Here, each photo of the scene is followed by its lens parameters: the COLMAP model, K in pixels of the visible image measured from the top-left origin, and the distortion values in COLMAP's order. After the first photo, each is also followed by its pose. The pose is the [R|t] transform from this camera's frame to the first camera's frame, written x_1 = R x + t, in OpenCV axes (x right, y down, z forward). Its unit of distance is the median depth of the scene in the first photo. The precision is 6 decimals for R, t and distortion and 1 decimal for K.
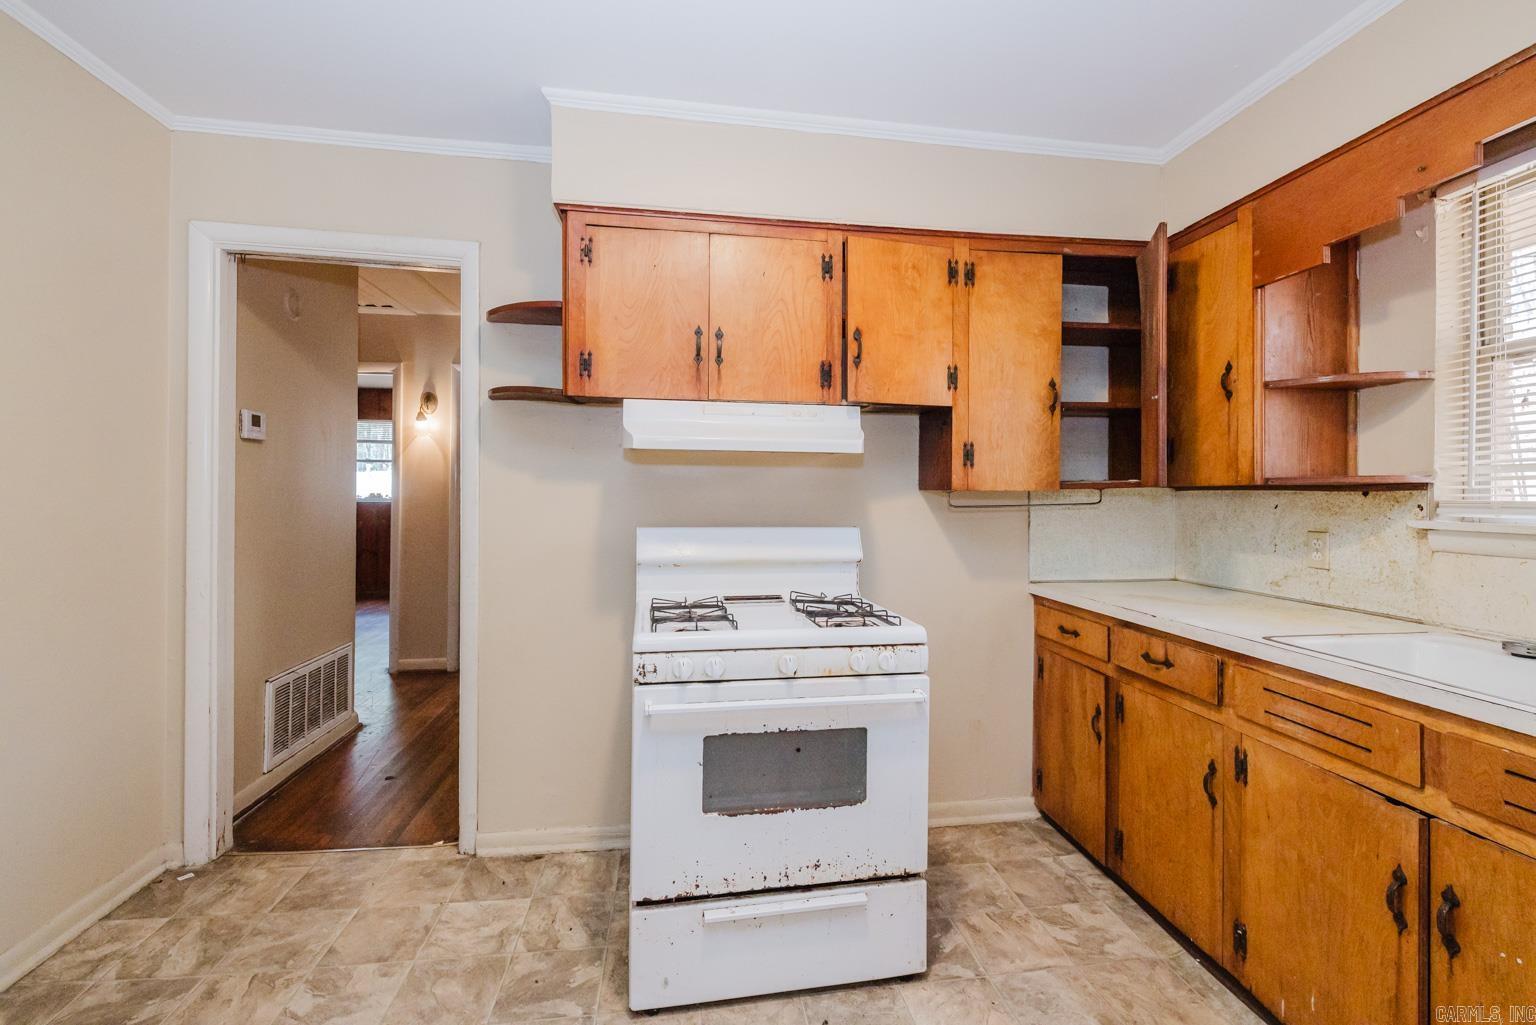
lens RADIAL K [[653.8, 0, 774.4], [0, 653.8, 491.9], [0, 0, 1]] dist [0.003769, -0.001370]
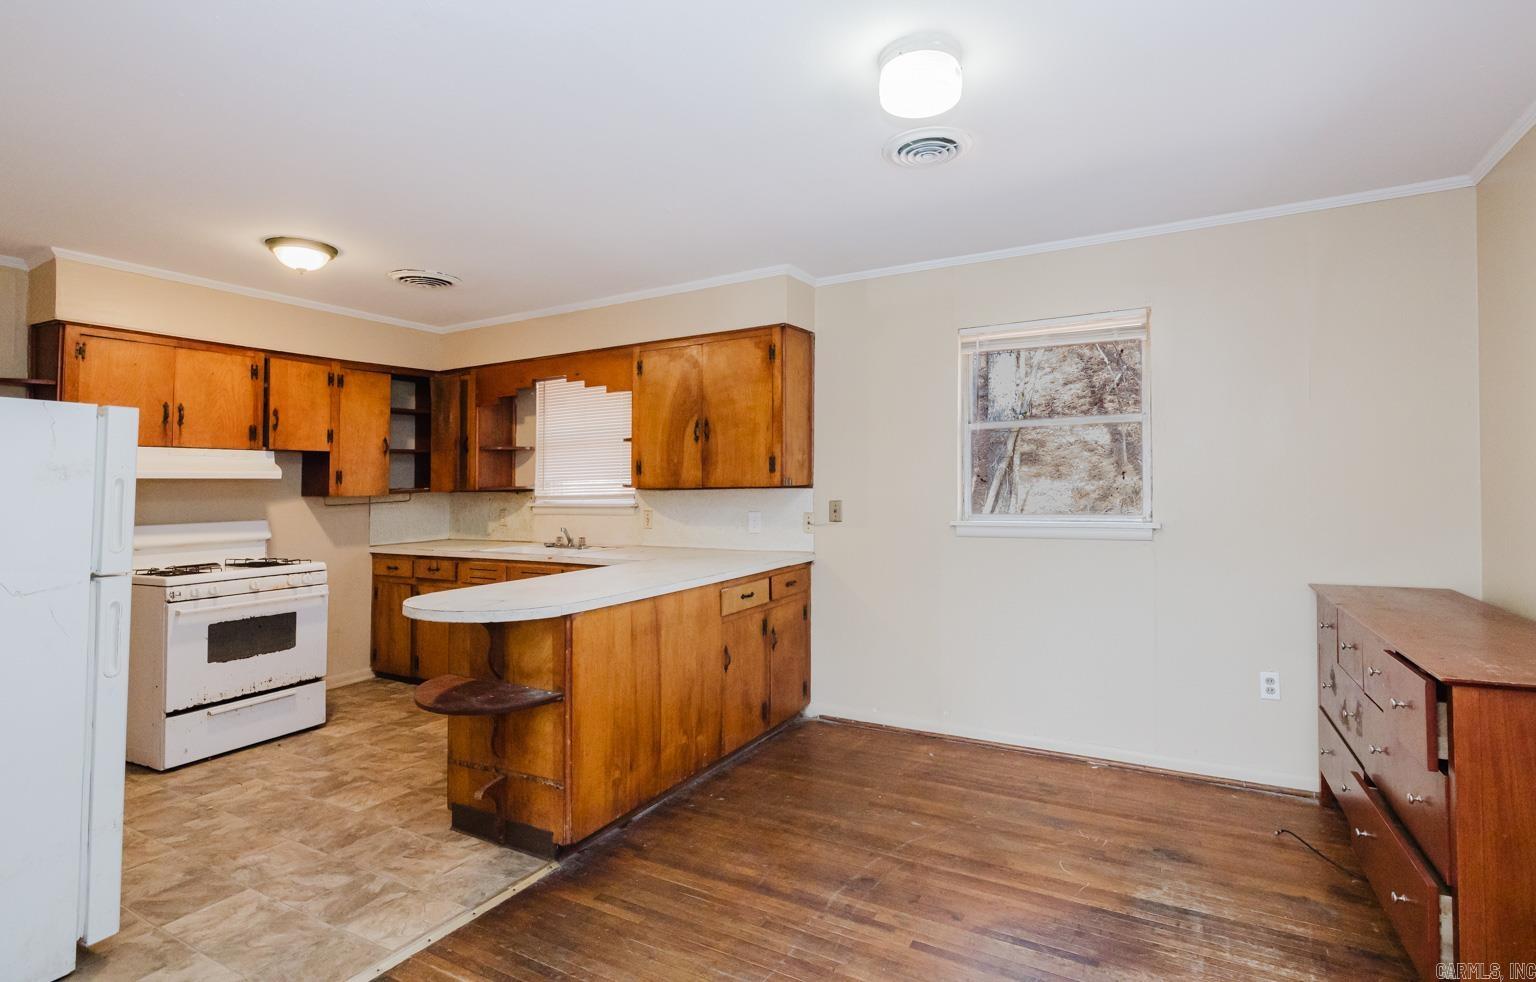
lens RADIAL K [[747.9, 0, 776.0], [0, 747.9, 447.3], [0, 0, 1]] dist [0.012773, -0.000324]
pose [[0.614480, 0.023234, 0.788591, -0.692656], [0.015813, 0.999003, -0.041755, -0.035873], [-0.788774, 0.038128, 0.613499, -1.435297]]
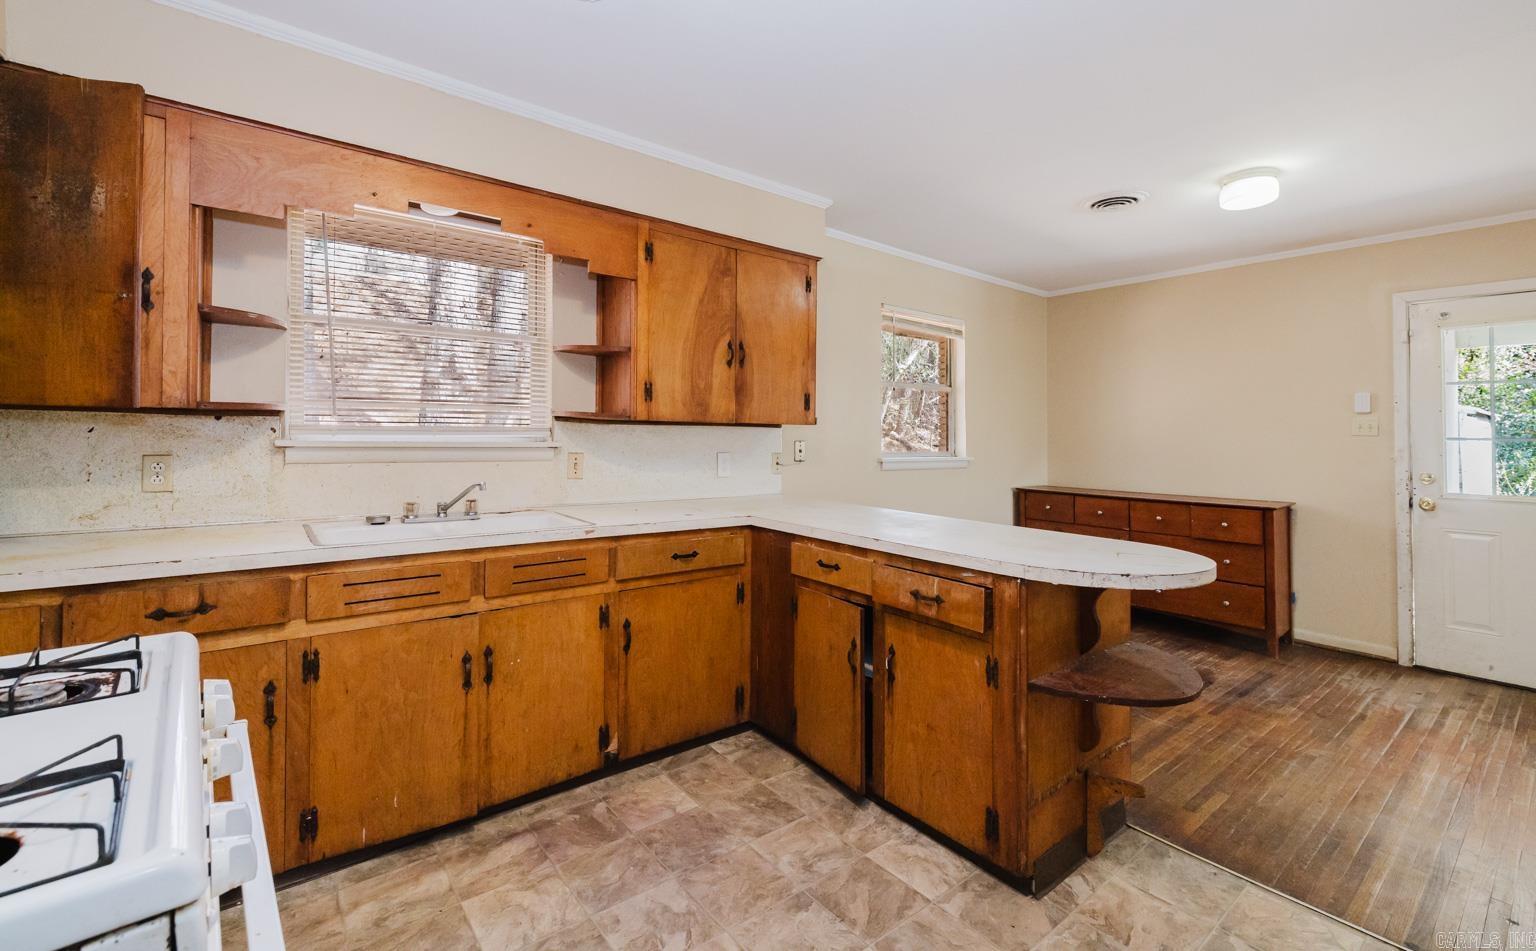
lens RADIAL K [[660.5, 0, 761.9], [0, 660.5, 417.0], [0, 0, 1]] dist [0.003137, 0.000372]
pose [[-0.504031, 0.006002, 0.863665, -0.512044], [-0.024072, 0.999490, -0.020994, 0.002580], [-0.863350, -0.031372, -0.503629, 0.739887]]
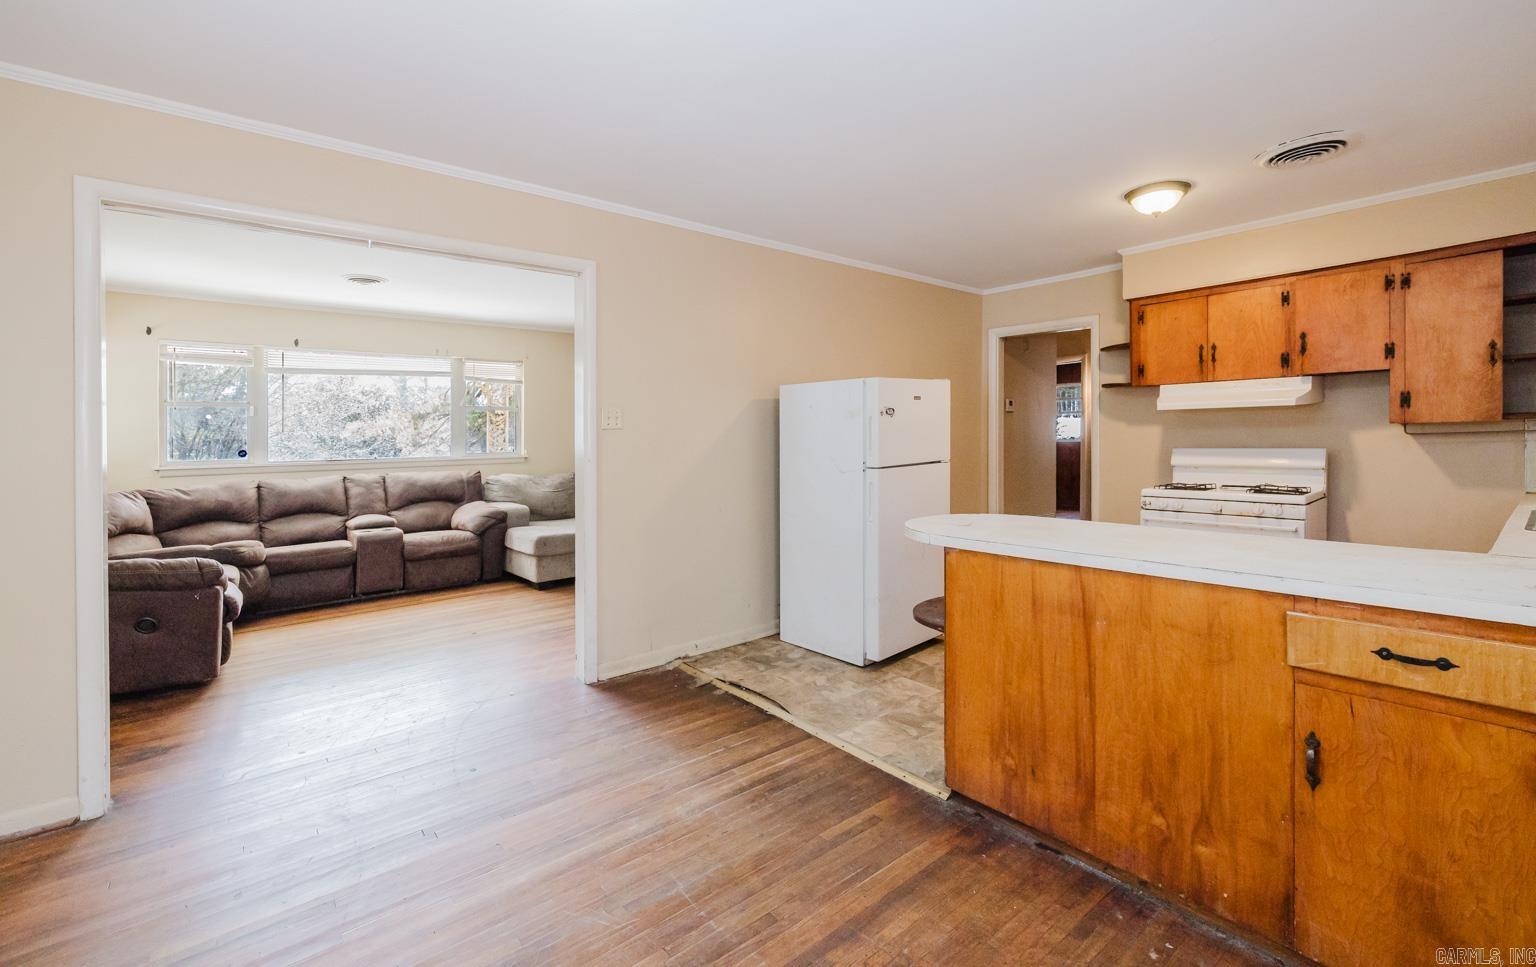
lens RADIAL K [[659.9, 0, 766.7], [0, 659.9, 438.9], [0, 0, 1]] dist [0.000117, 0.000238]
pose [[0.520856, -0.014803, -0.853516, 0.903398], [0.016109, 0.999842, -0.007510, 0.021012], [0.853493, -0.009837, 0.521012, -1.150826]]
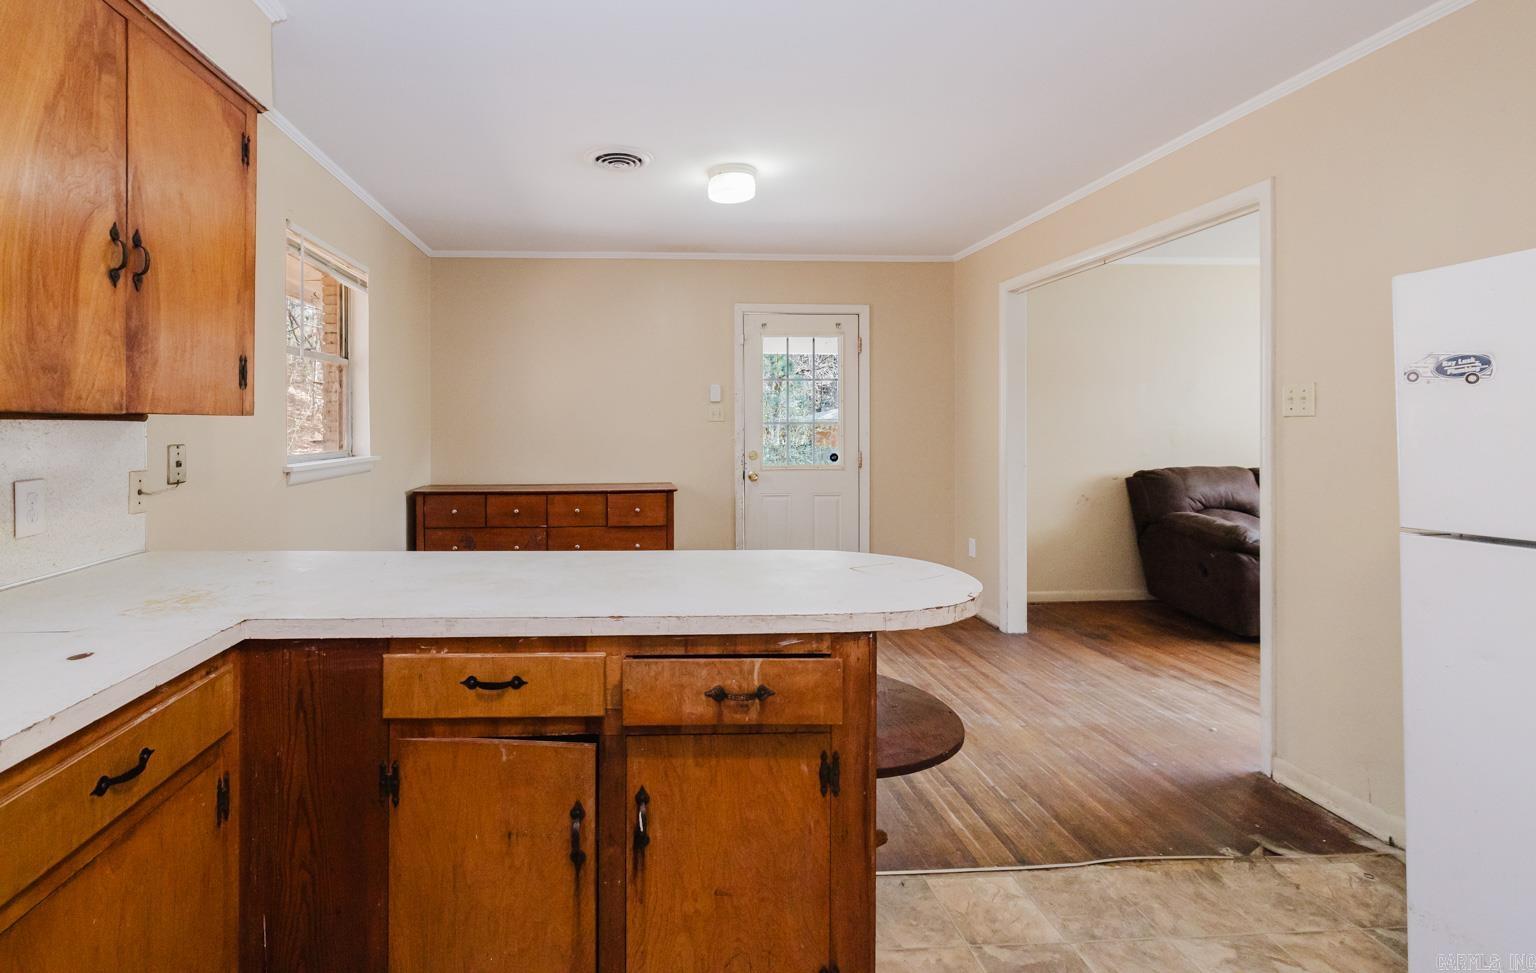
lens RADIAL K [[708.3, 0, 656.5], [0, 708.3, 419.8], [0, 0, 1]] dist [0.001123, 0.000803]
pose [[-0.995411, -0.008429, 0.095324, 0.228947], [-0.009370, 0.999912, -0.009431, -0.005919], [-0.095236, -0.010281, -0.995402, 0.694243]]
